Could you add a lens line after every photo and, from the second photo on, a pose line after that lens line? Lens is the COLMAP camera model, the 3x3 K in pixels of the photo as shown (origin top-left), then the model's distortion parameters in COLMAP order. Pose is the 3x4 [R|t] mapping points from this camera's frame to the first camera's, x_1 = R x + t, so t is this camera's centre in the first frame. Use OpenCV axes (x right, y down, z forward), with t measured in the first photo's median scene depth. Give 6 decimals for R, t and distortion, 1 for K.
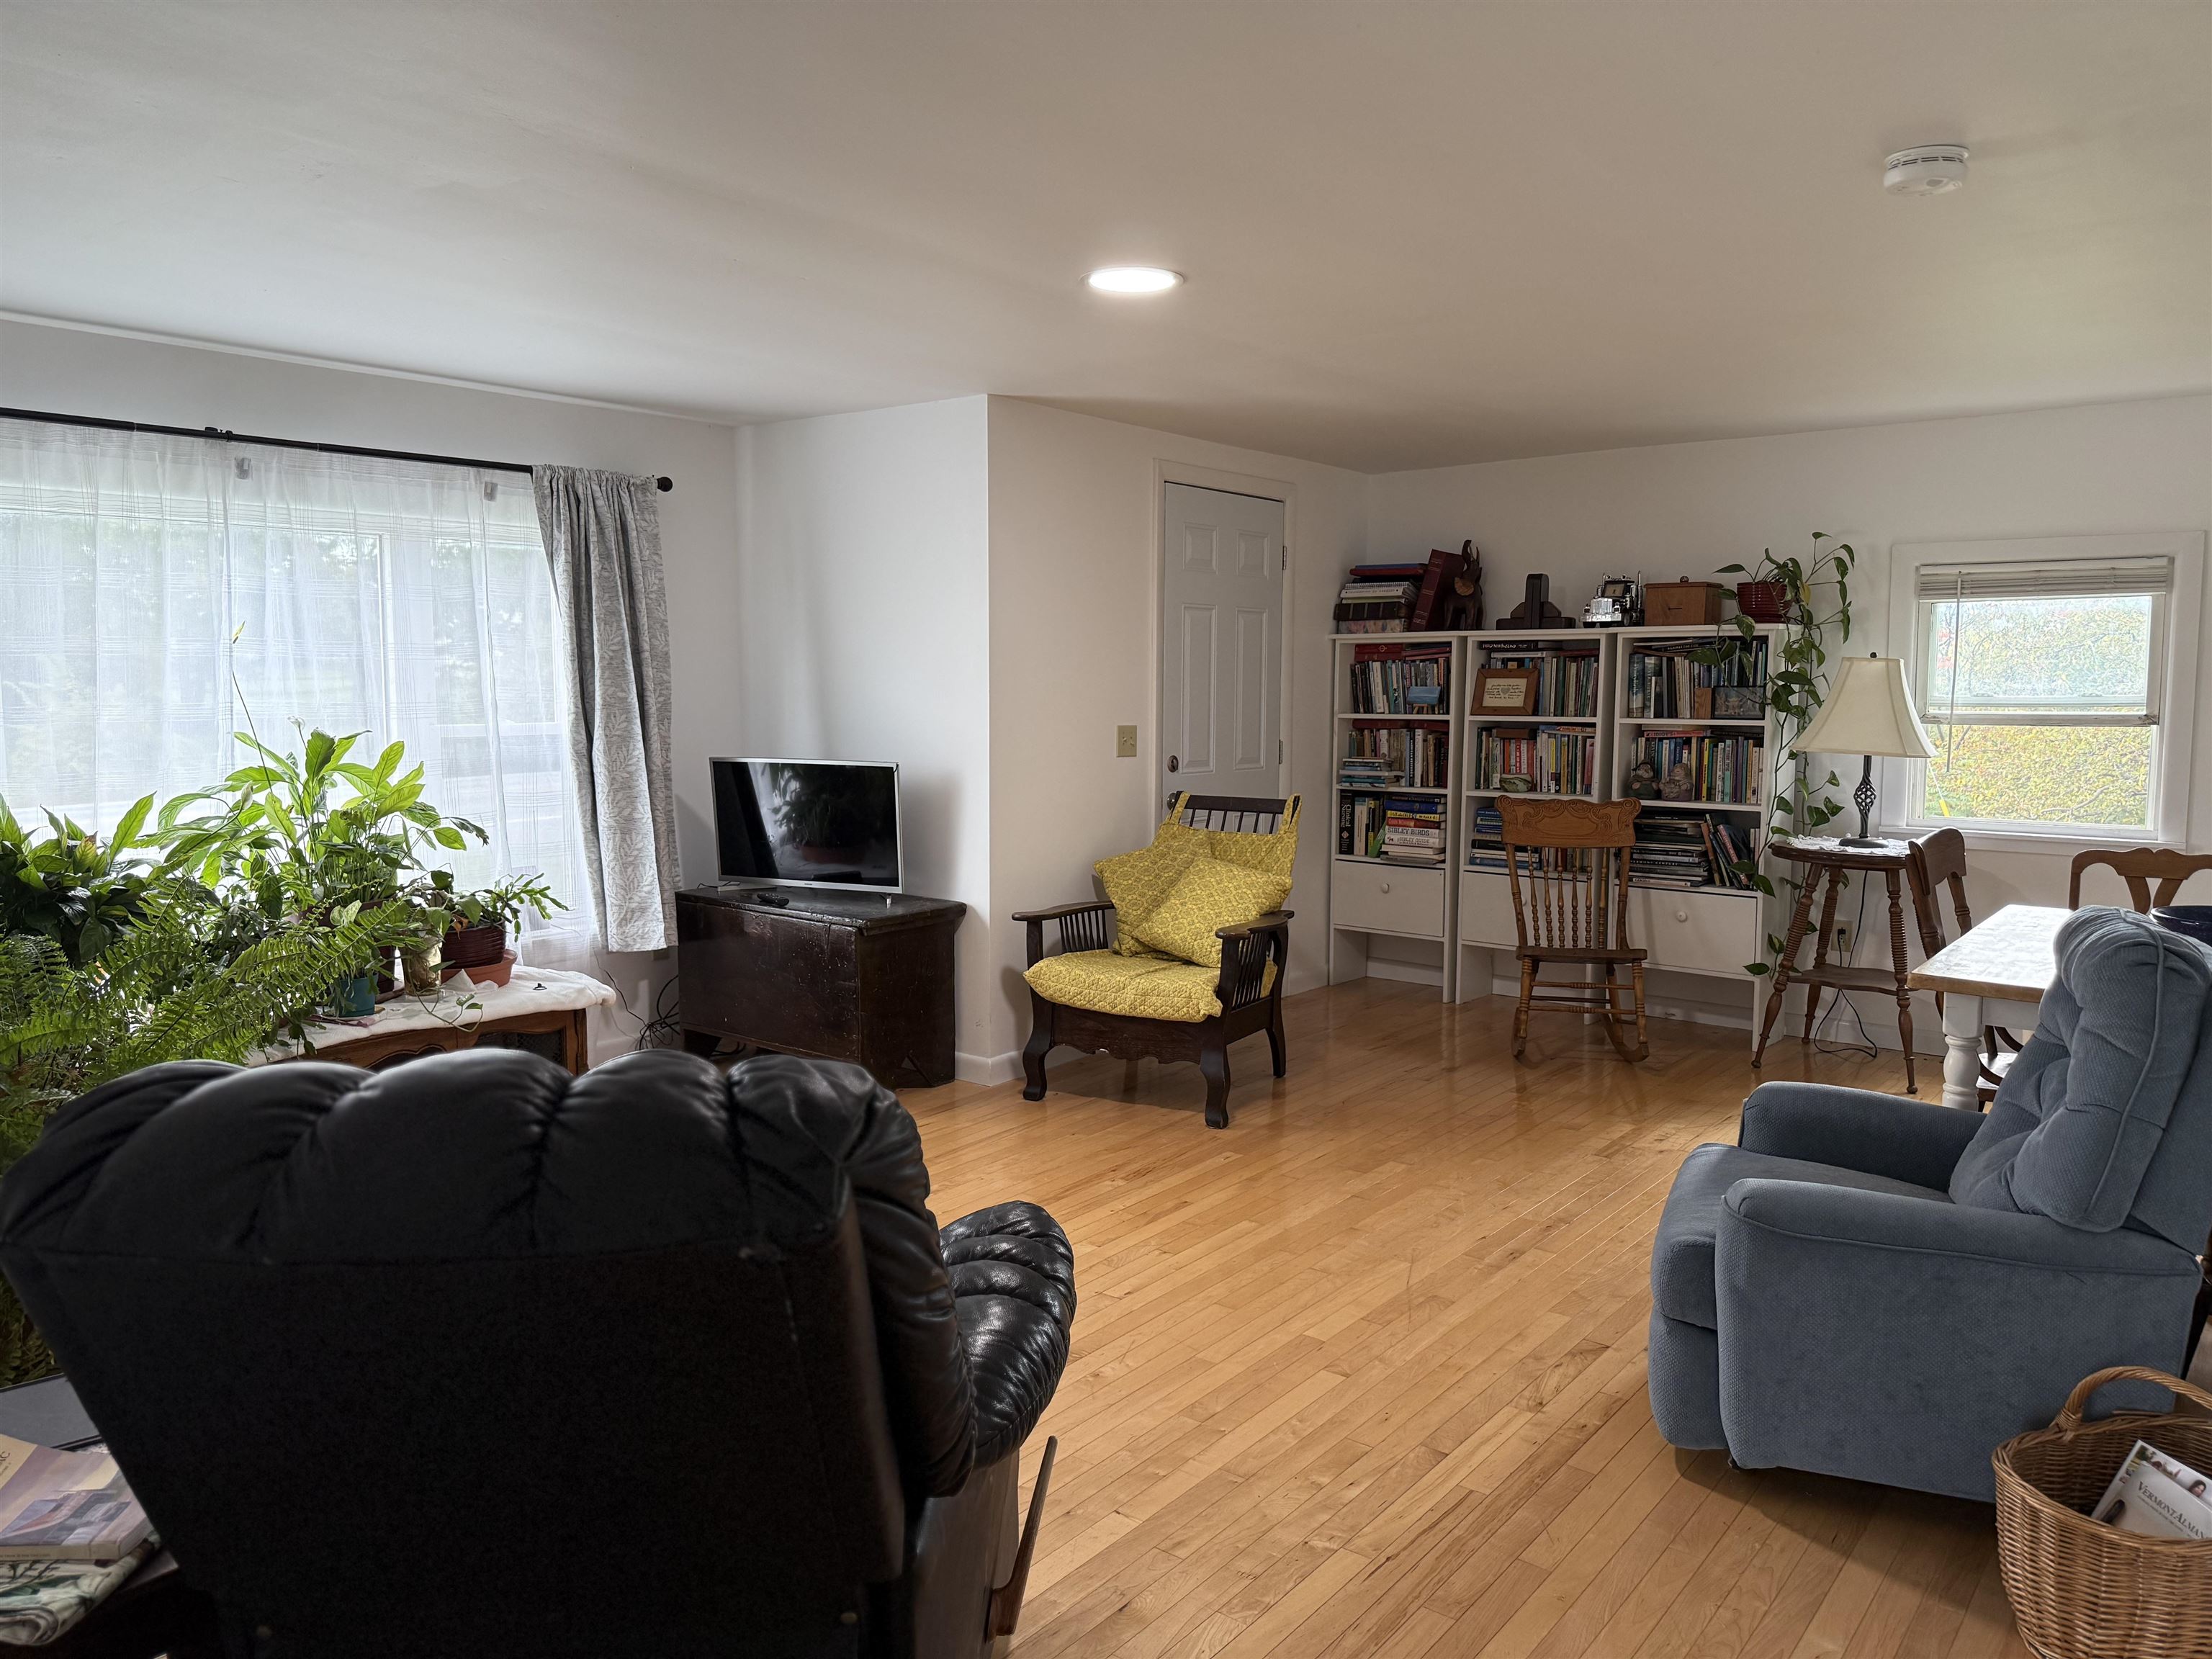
lens RADIAL K [[1554.1, 0, 1120.9], [0, 1554.1, 848.2], [0, 0, 1]] dist [0.028130, -0.047620]
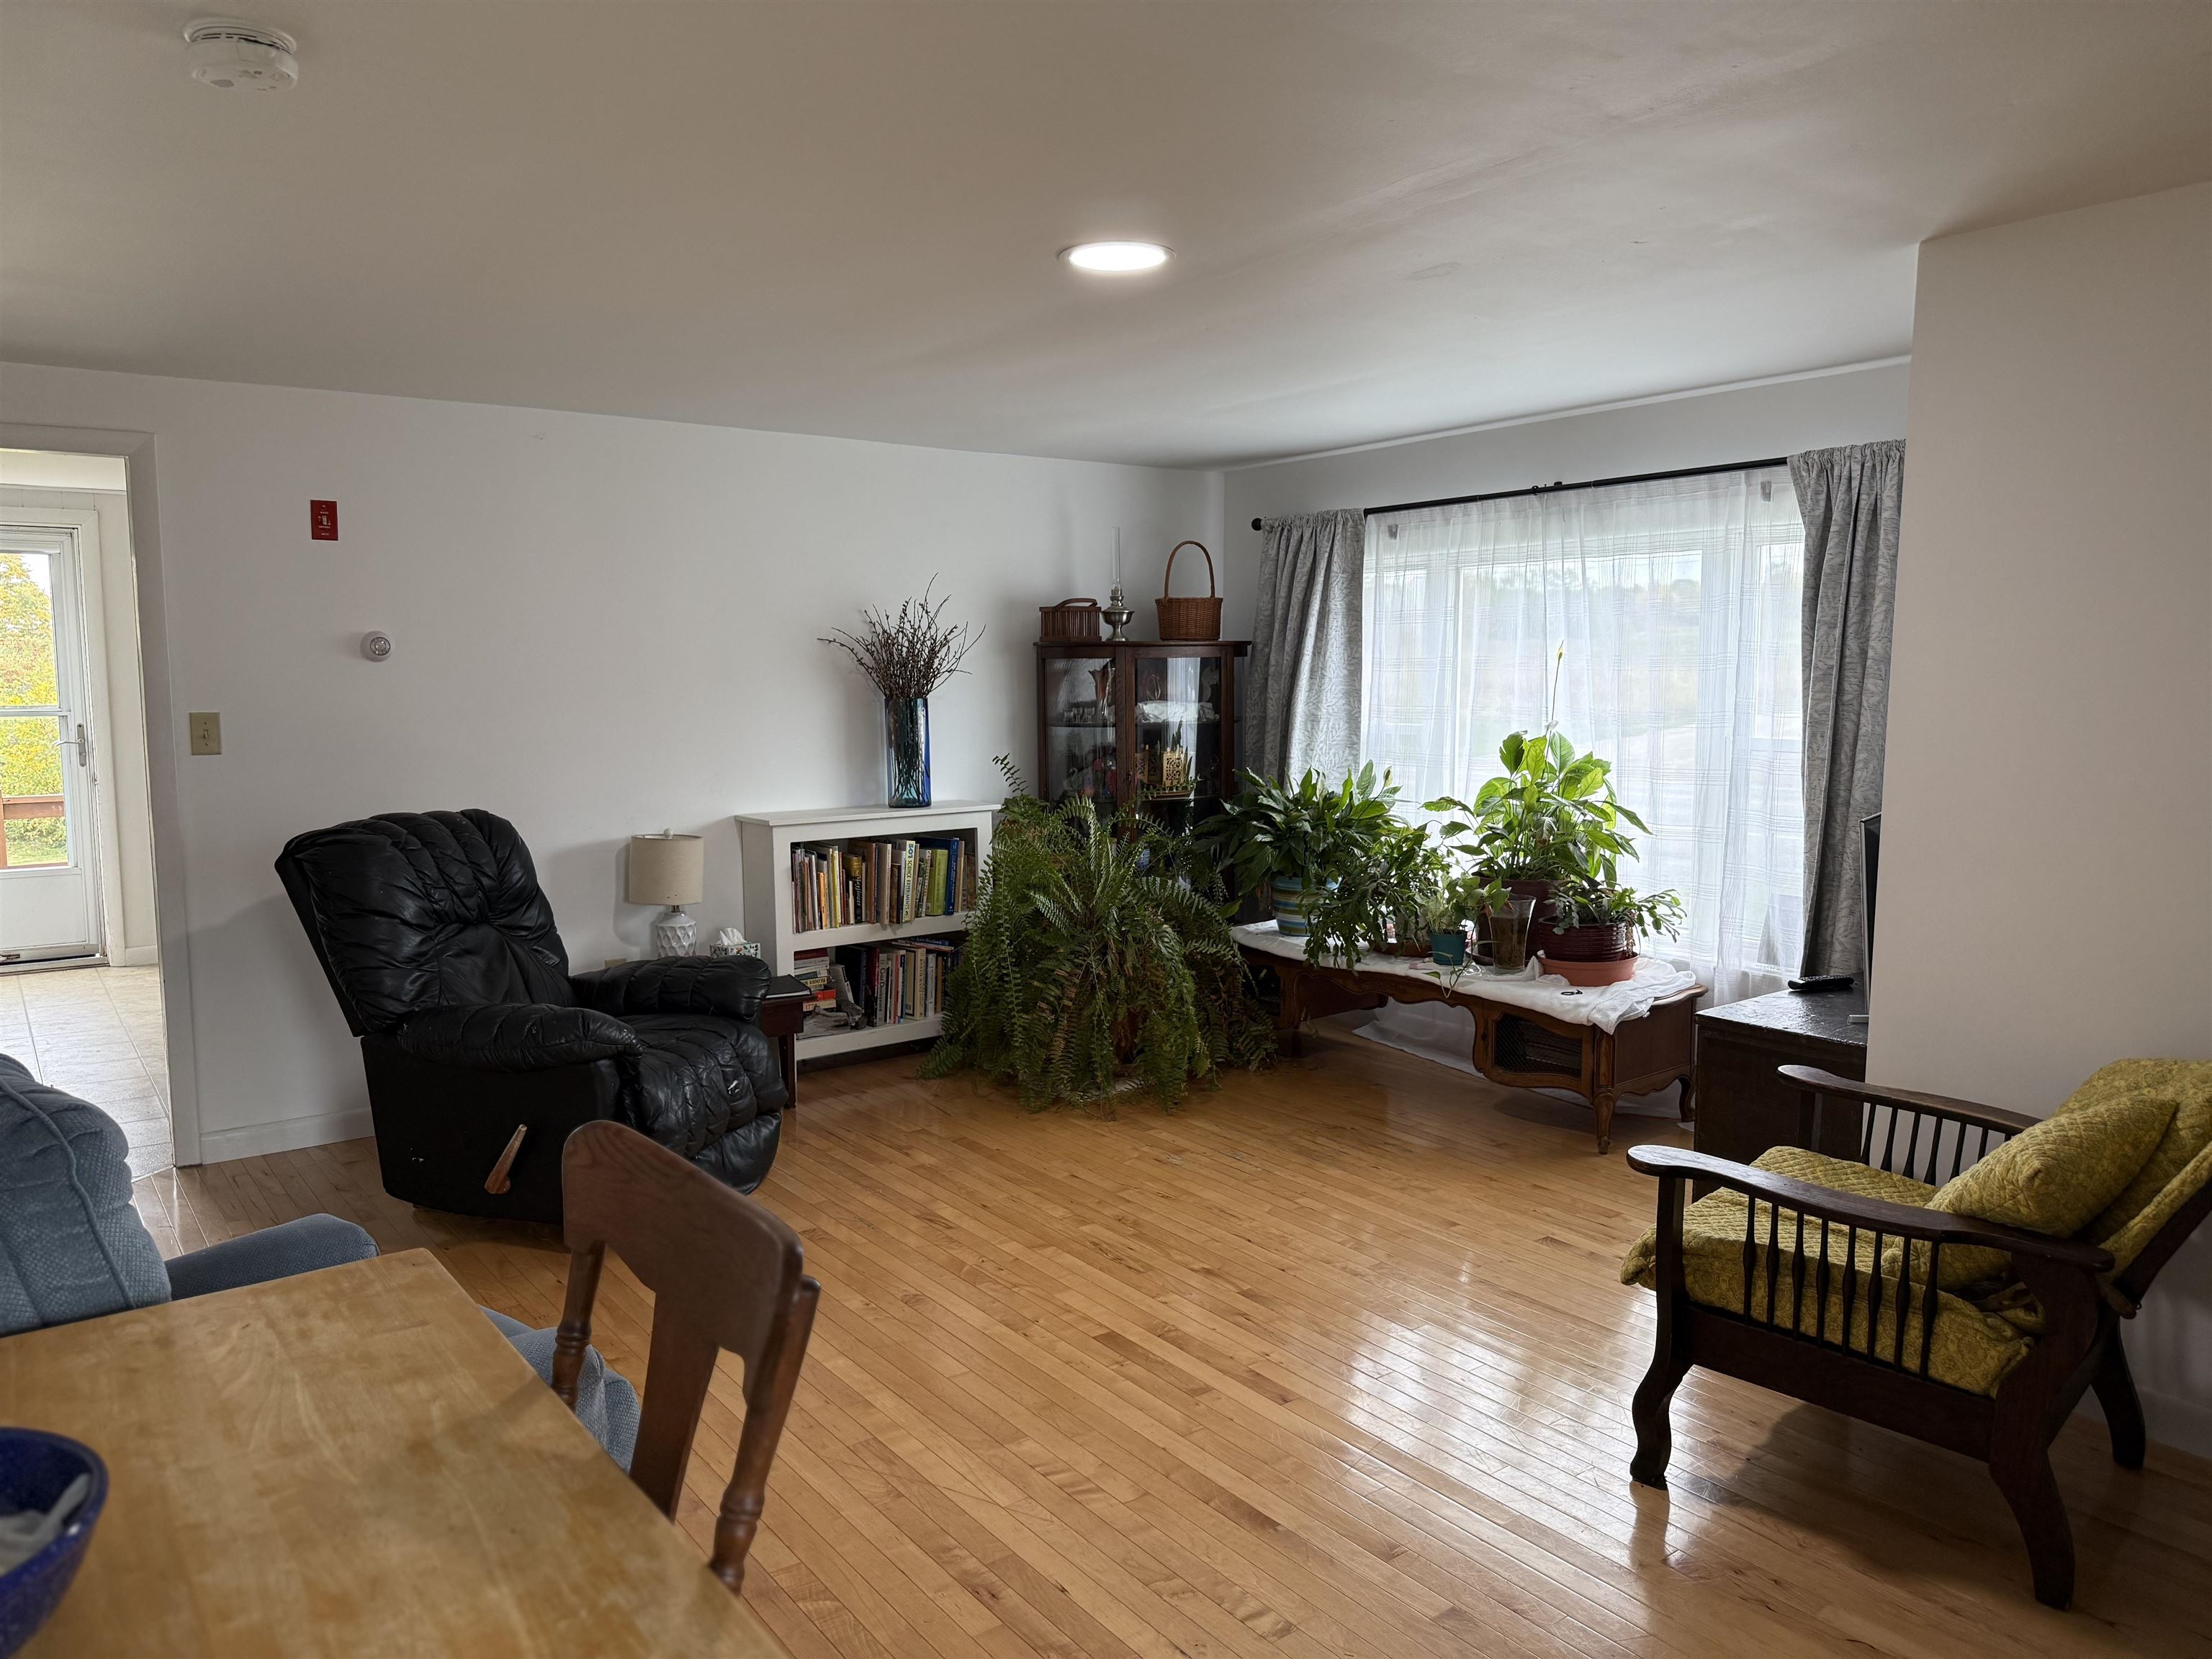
lens RADIAL K [[1554.1, 0, 1109.1], [0, 1554.1, 829.3], [0, 0, 1]] dist [0.028130, -0.047620]
pose [[-0.265248, 0.107911, -0.958122, 0.653872], [-0.089993, 0.986609, 0.136033, -0.122978], [0.959971, 0.122306, -0.251985, 0.912774]]
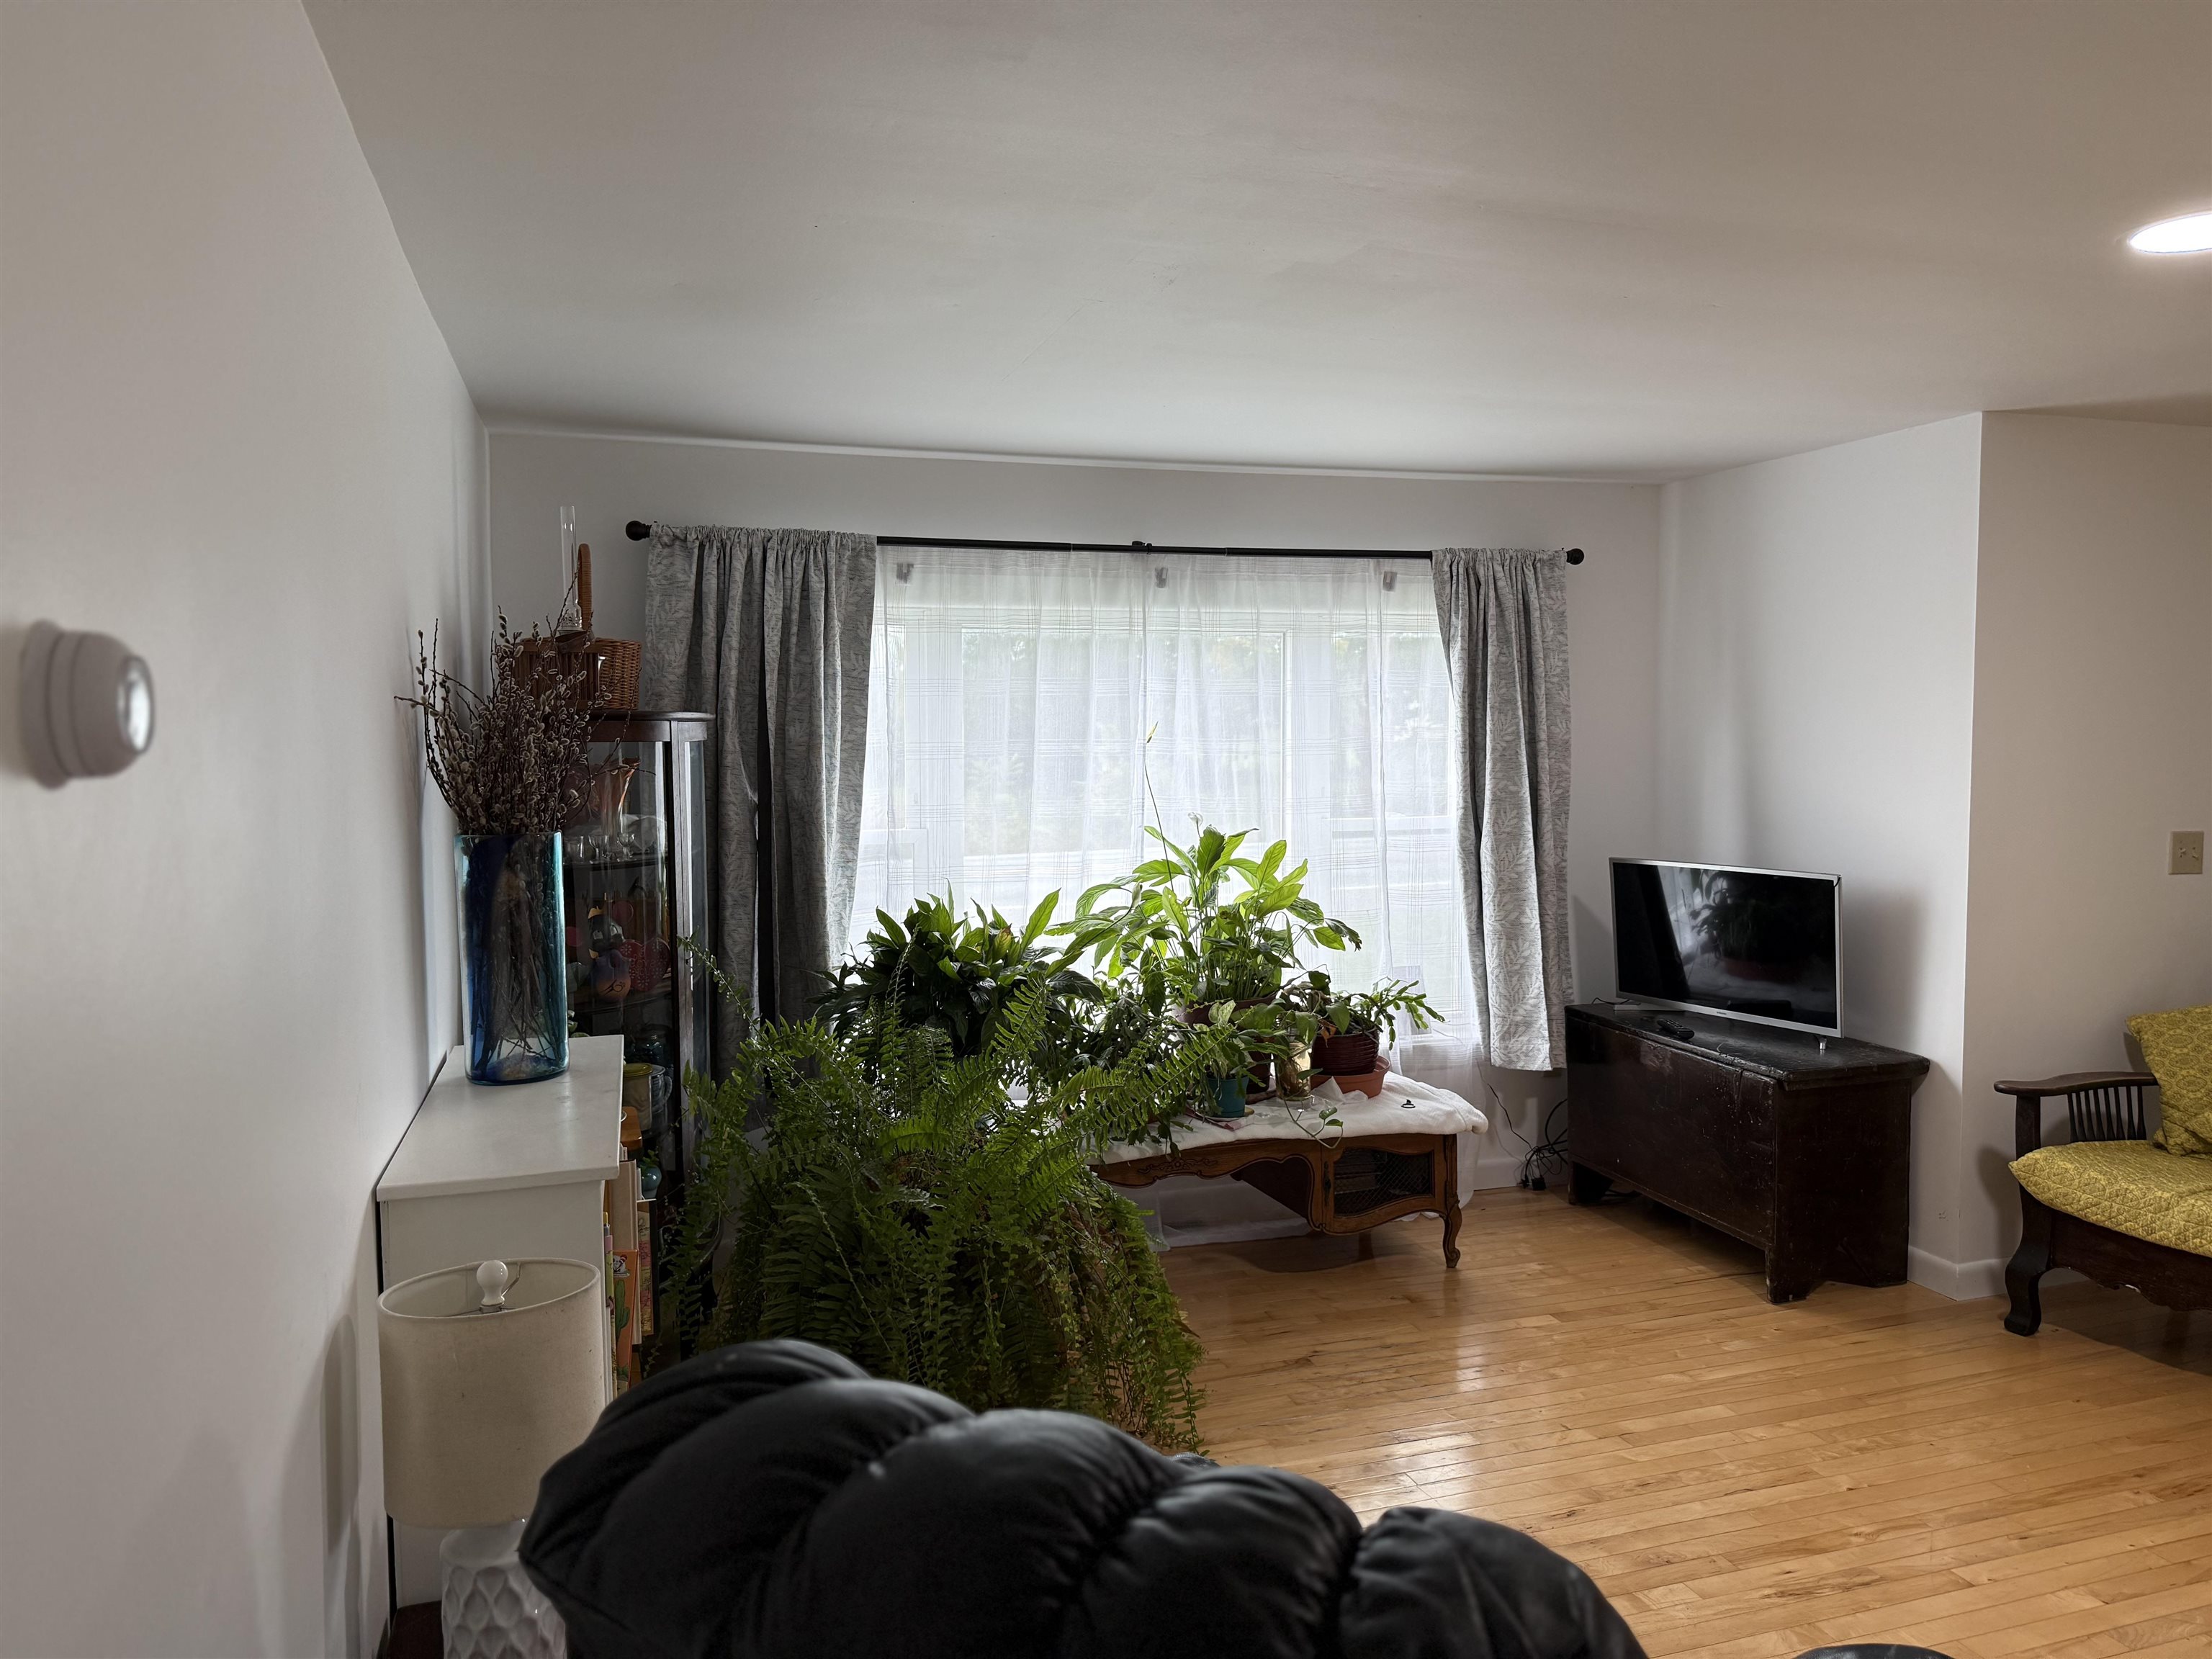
lens RADIAL K [[1554.1, 0, 1087.3], [0, 1554.1, 817.8], [0, 0, 1]] dist [0.028130, -0.047620]
pose [[0.816831, 0.019584, -0.576545, 0.004681], [-0.051887, 0.997867, -0.039616, -0.033959], [0.574539, 0.062274, 0.816104, 0.113009]]
